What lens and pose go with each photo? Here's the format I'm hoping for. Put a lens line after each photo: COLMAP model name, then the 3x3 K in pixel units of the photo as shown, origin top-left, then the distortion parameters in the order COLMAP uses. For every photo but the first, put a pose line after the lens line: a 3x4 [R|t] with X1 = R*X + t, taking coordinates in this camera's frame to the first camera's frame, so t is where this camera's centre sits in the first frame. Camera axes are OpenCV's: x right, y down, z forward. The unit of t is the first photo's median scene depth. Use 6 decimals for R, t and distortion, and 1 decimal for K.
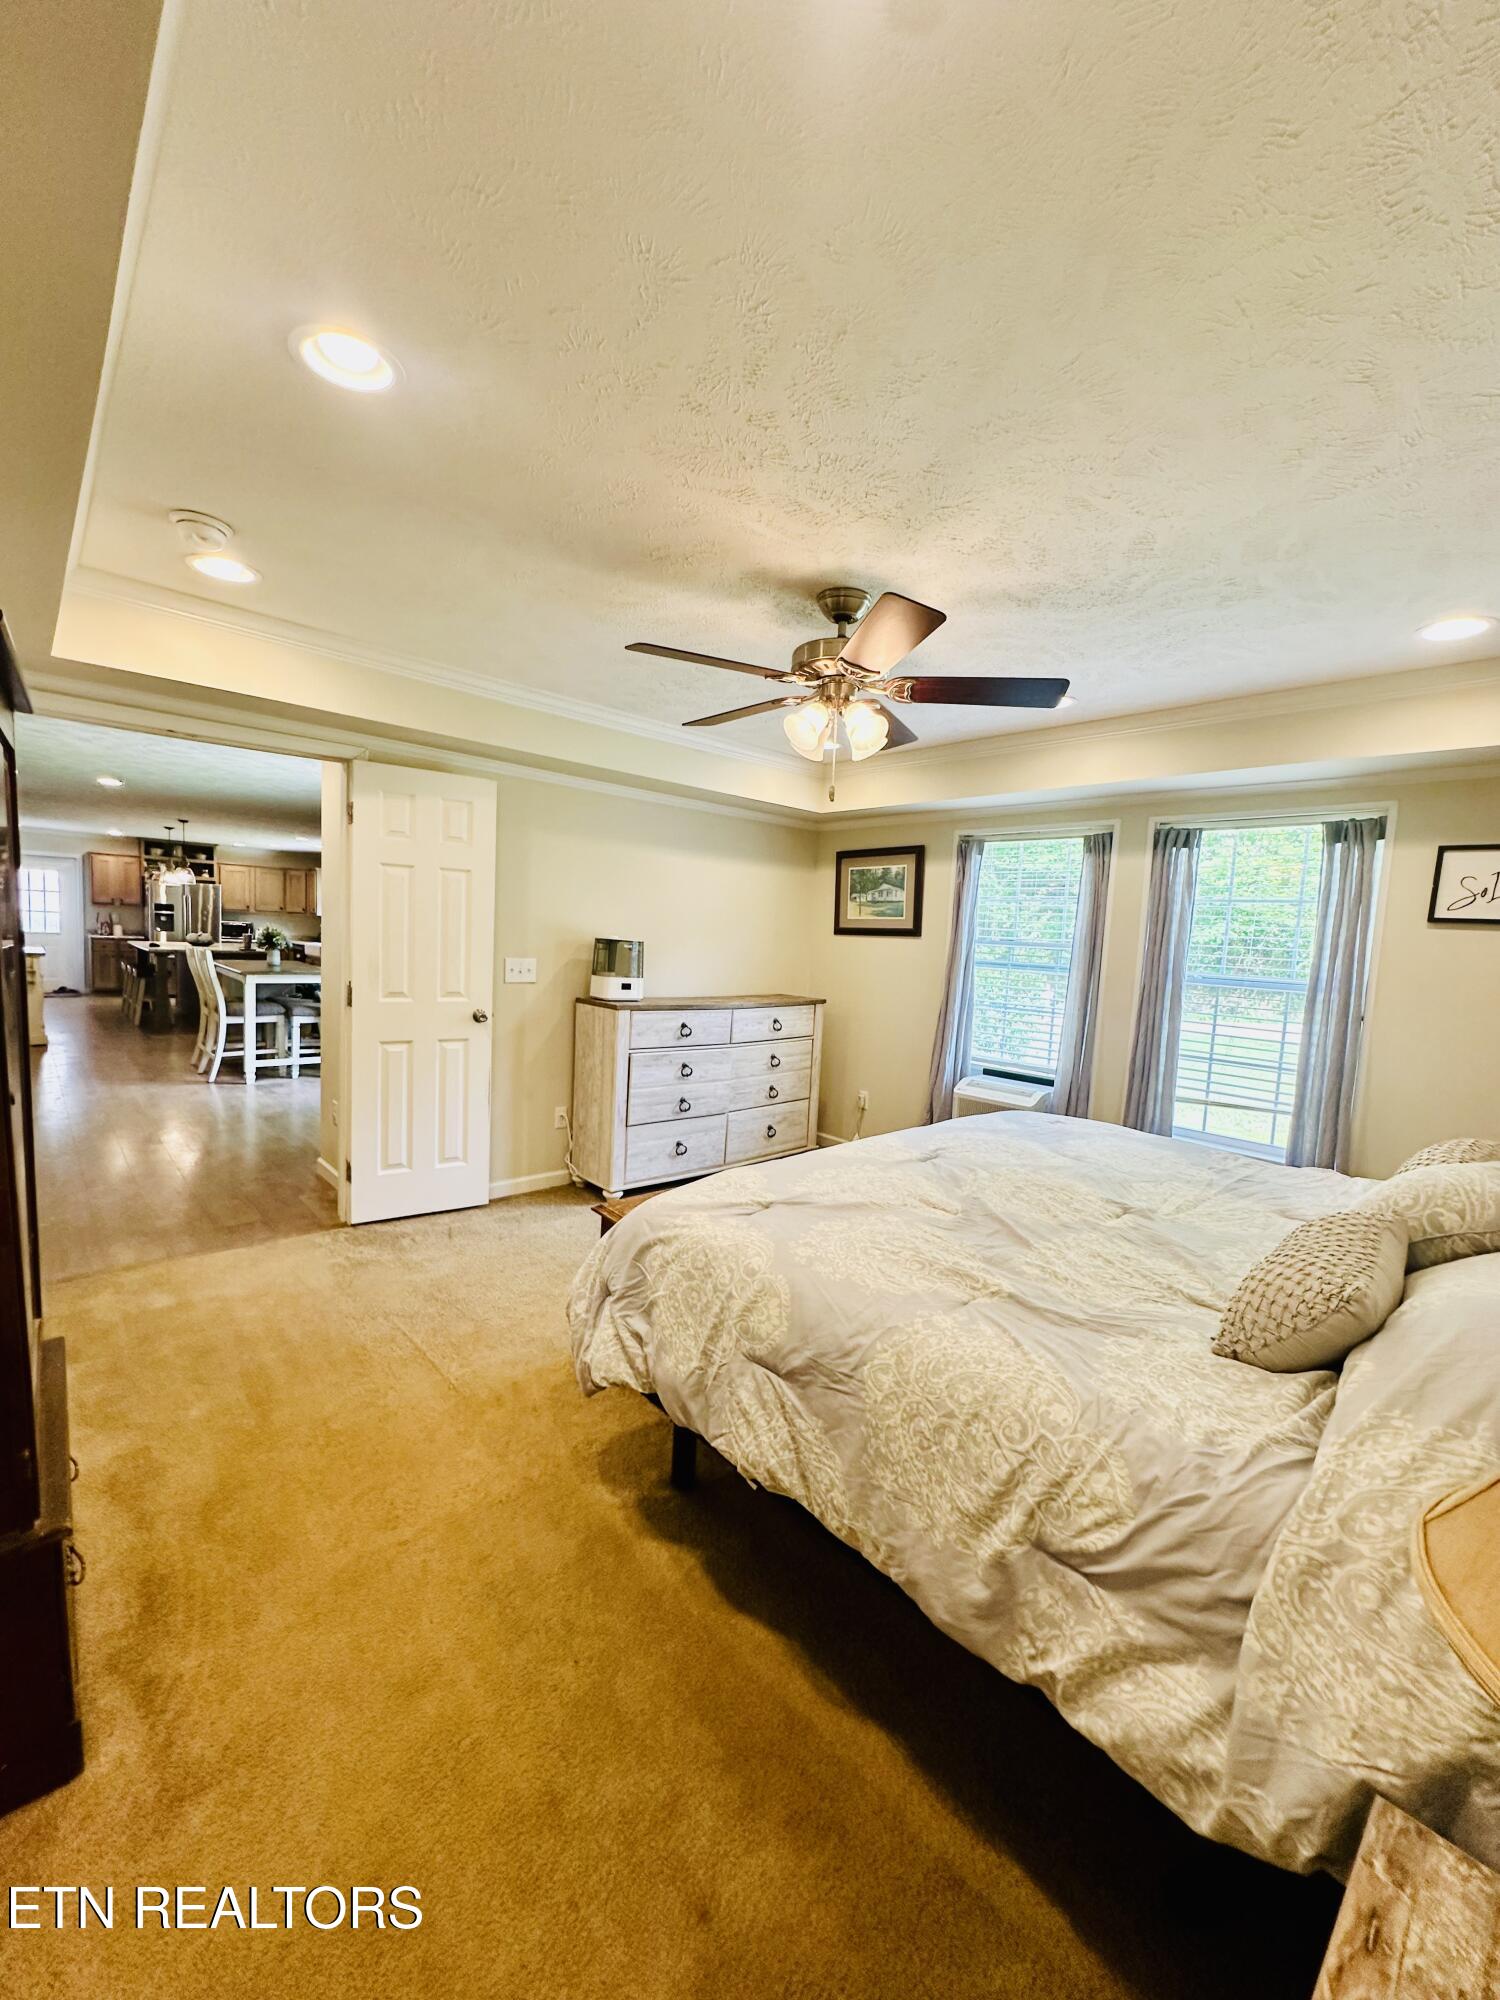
lens RADIAL K [[802.2, 0, 750.7], [0, 802.2, 991.6], [0, 0, 1]] dist [-0.005230, 0.001349]
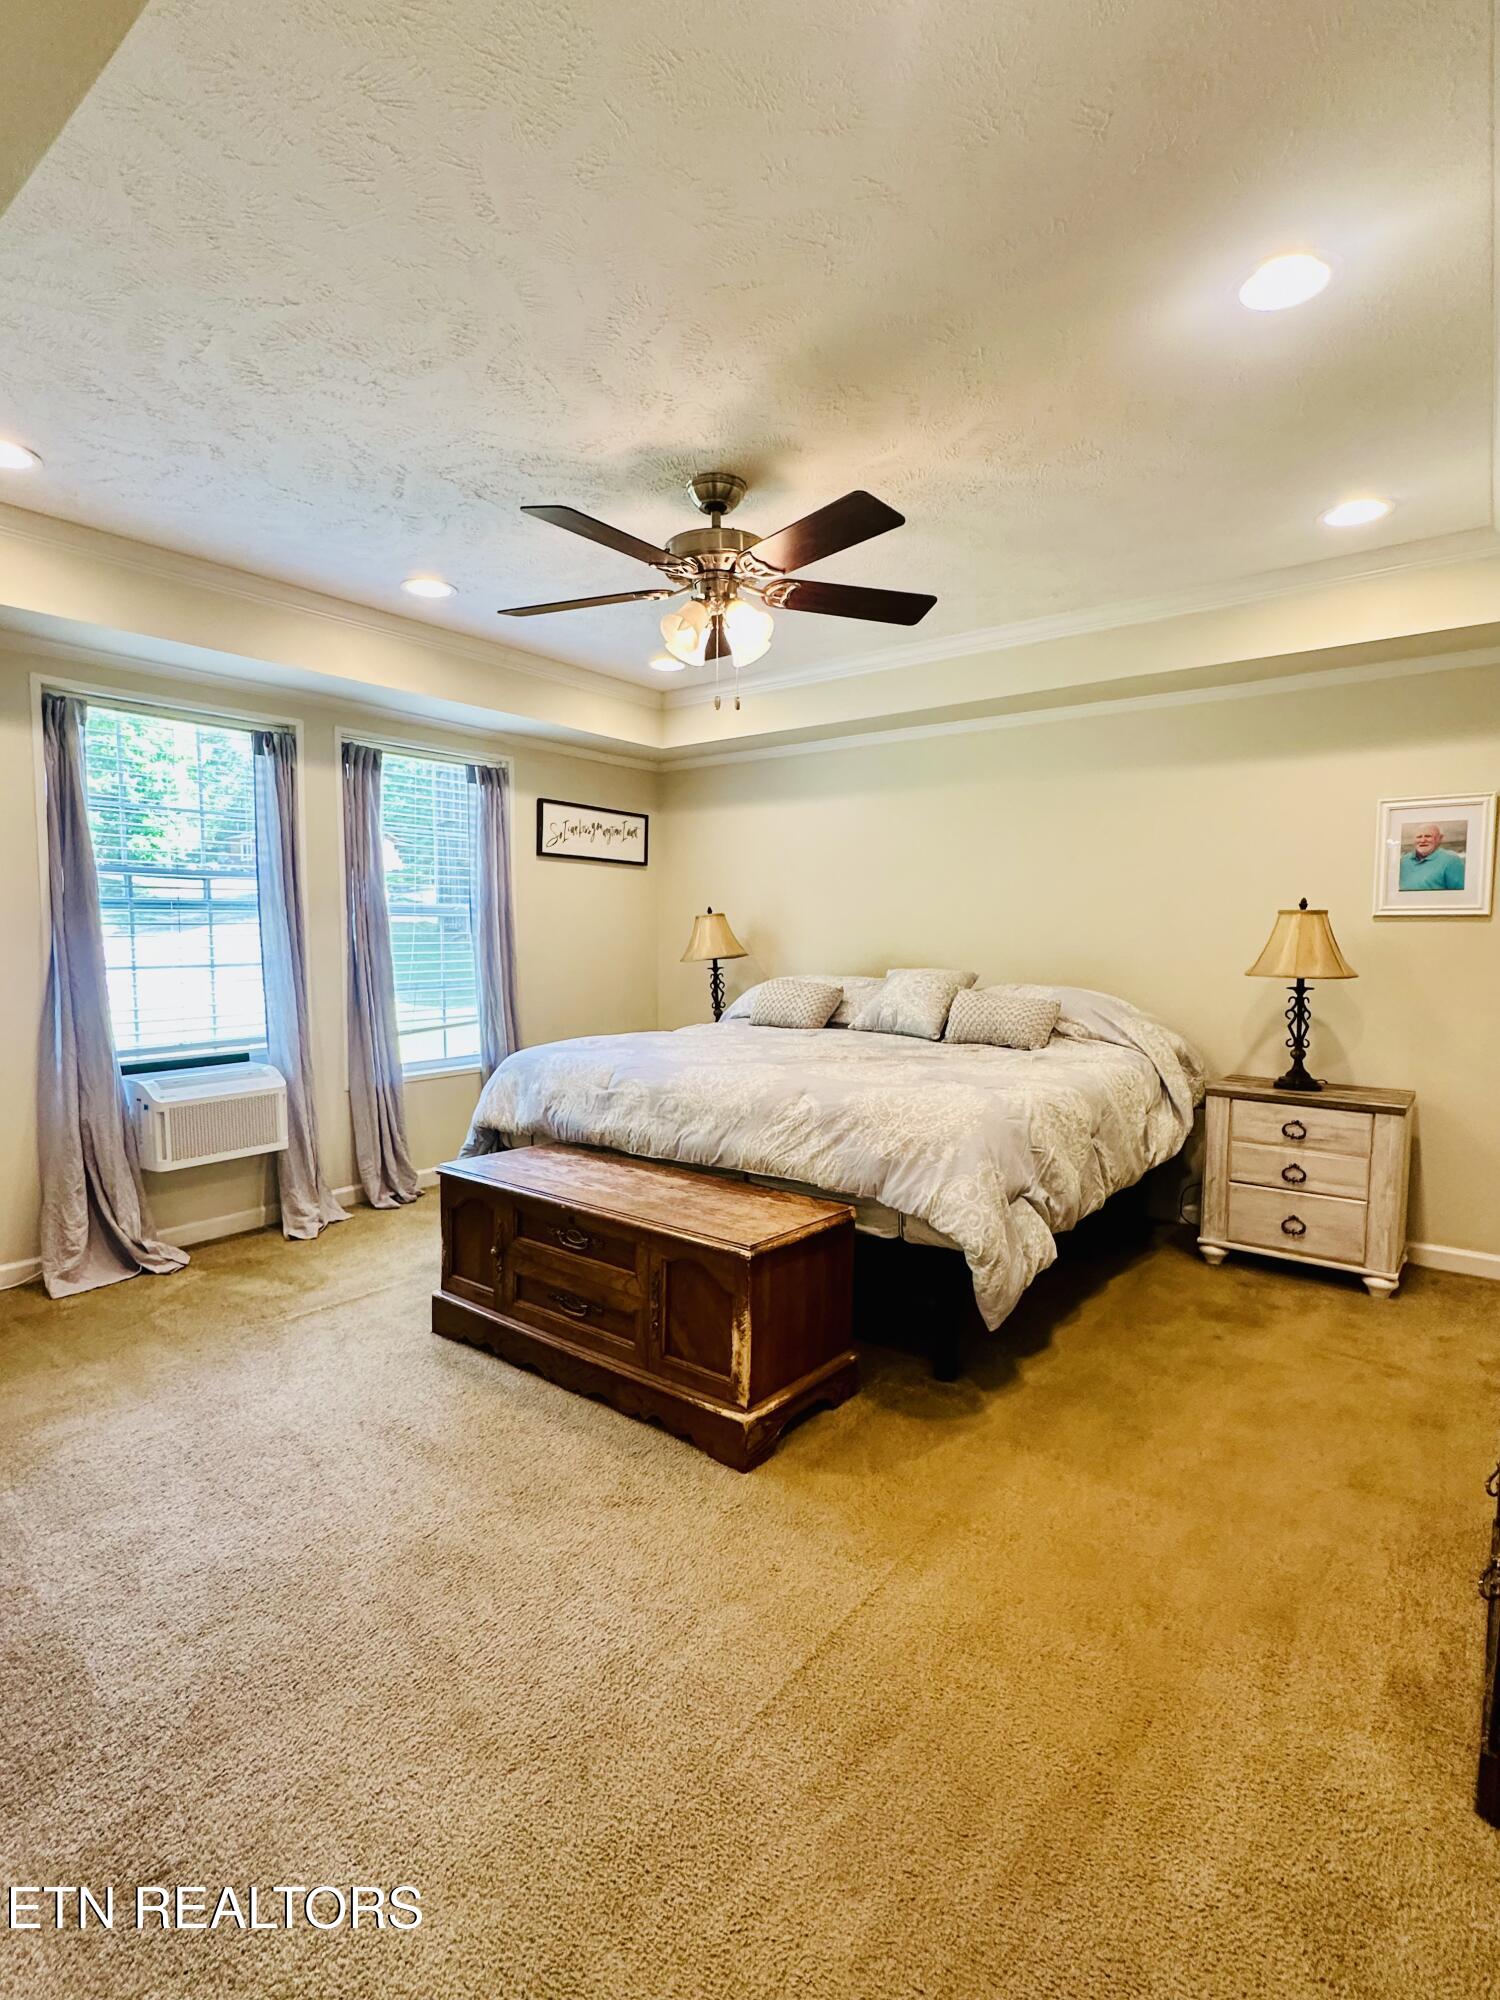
lens RADIAL K [[974.9, 0, 745.3], [0, 974.9, 991.2], [0, 0, 1]] dist [-0.005616, 0.000322]
pose [[-0.169387, -0.115606, 0.978746, -0.616386], [0.060881, 0.989972, 0.127469, -0.036017], [-0.983667, 0.081178, -0.160651, 0.707231]]
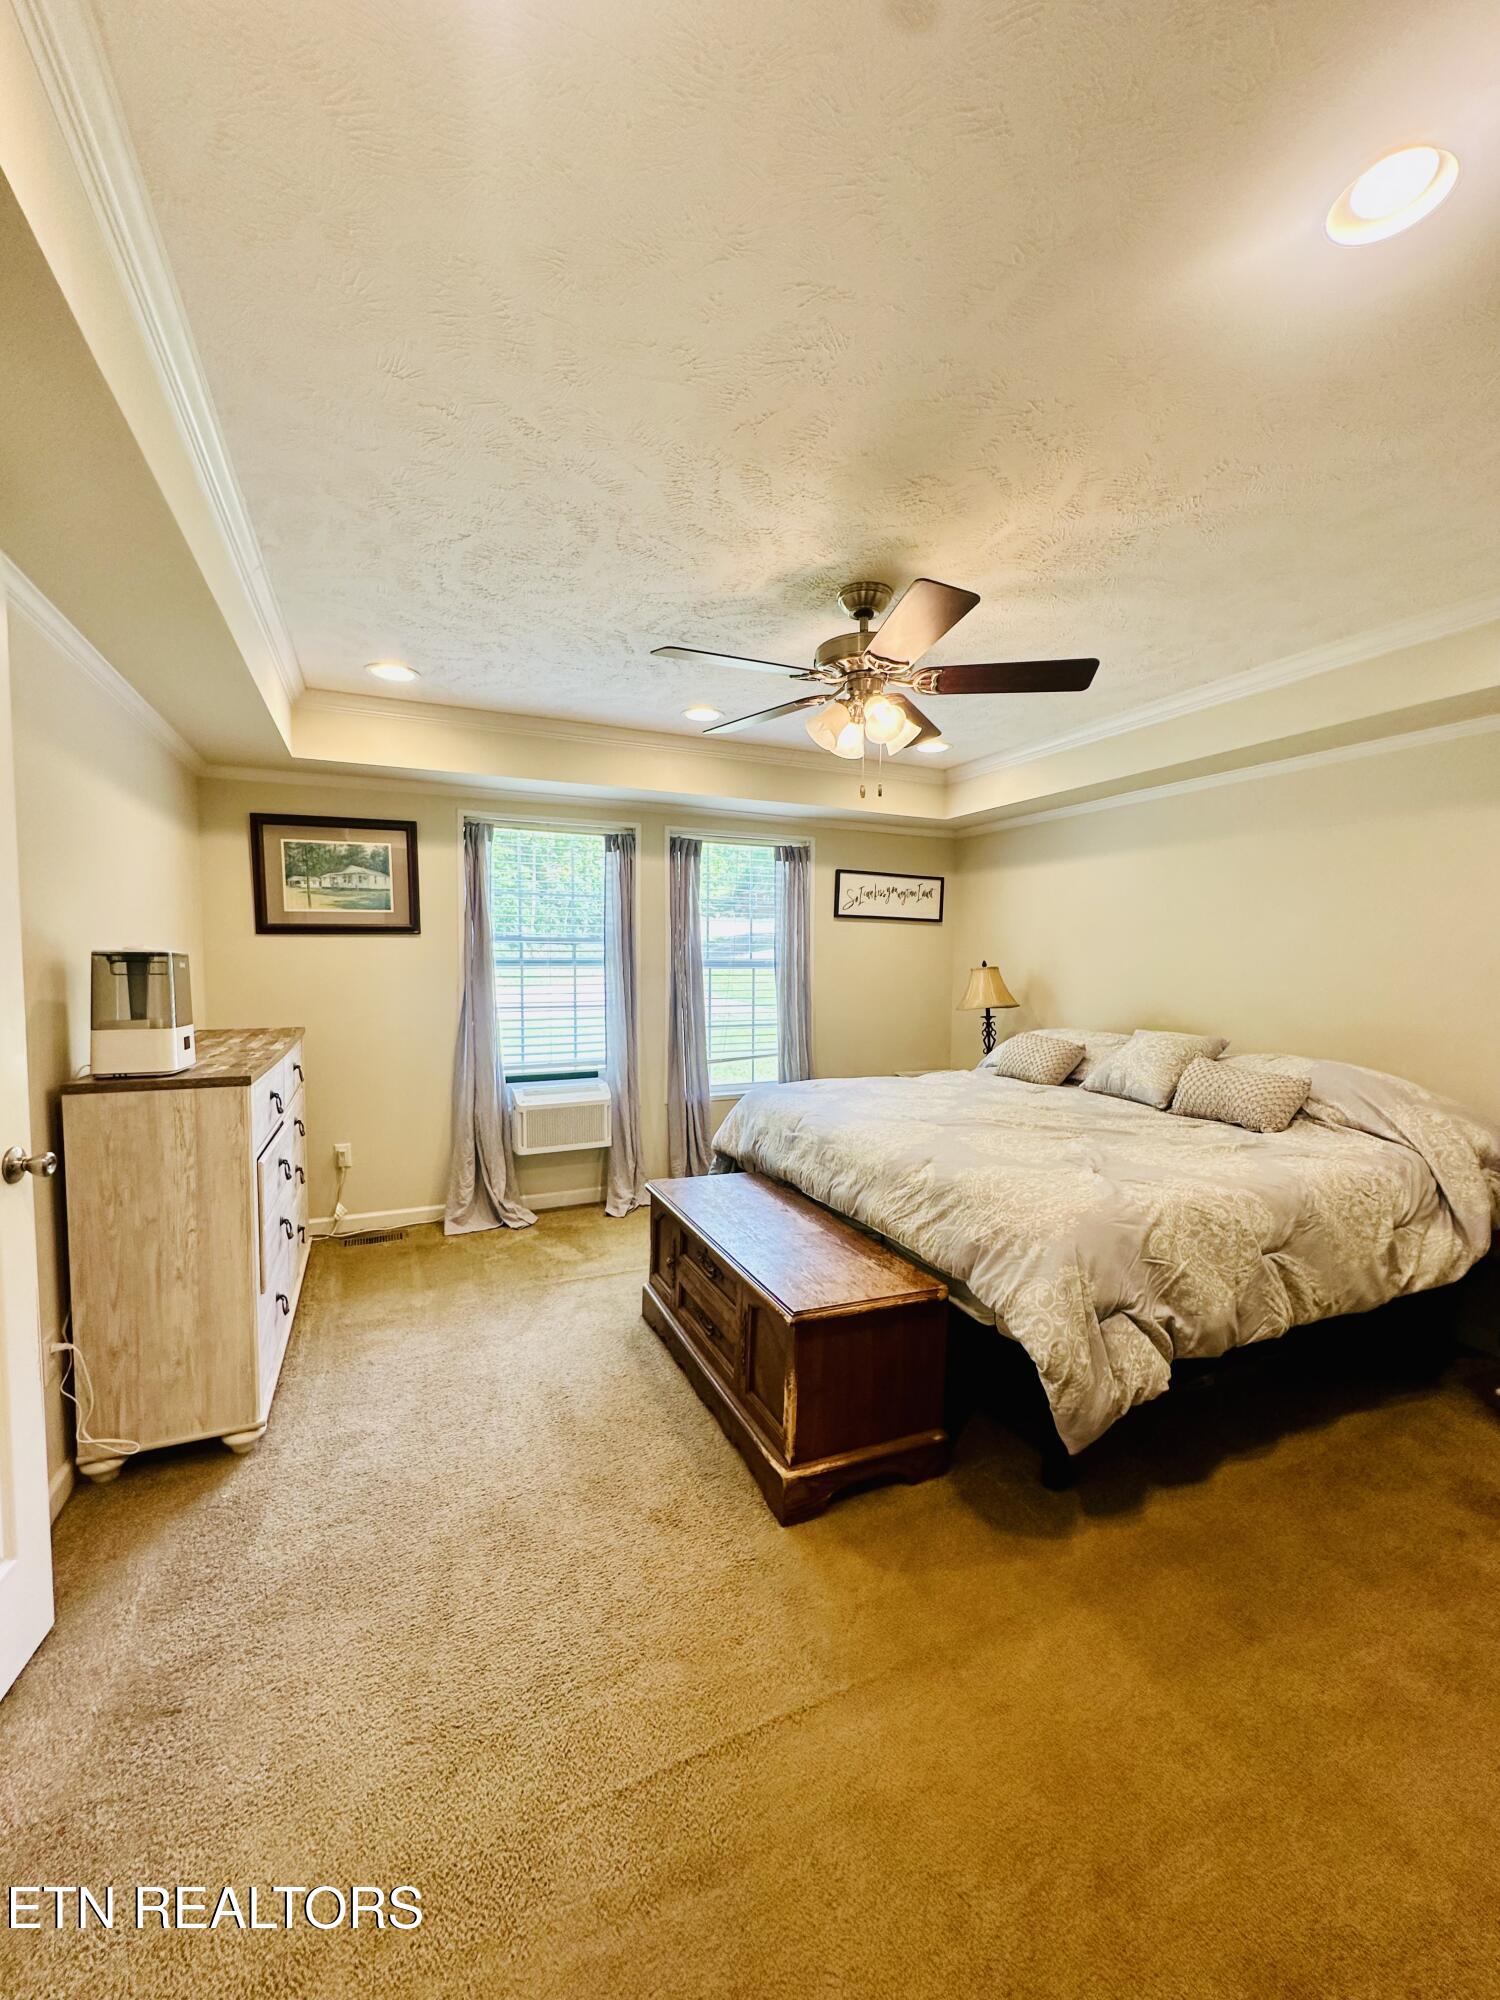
lens RADIAL K [[802.2, 0, 750.1], [0, 802.2, 992.2], [0, 0, 1]] dist [-0.005230, 0.001349]
pose [[0.310449, -0.092332, 0.946095, -0.540931], [0.078985, 0.994335, 0.071122, -0.048277], [-0.947303, 0.052647, 0.315983, 0.501219]]
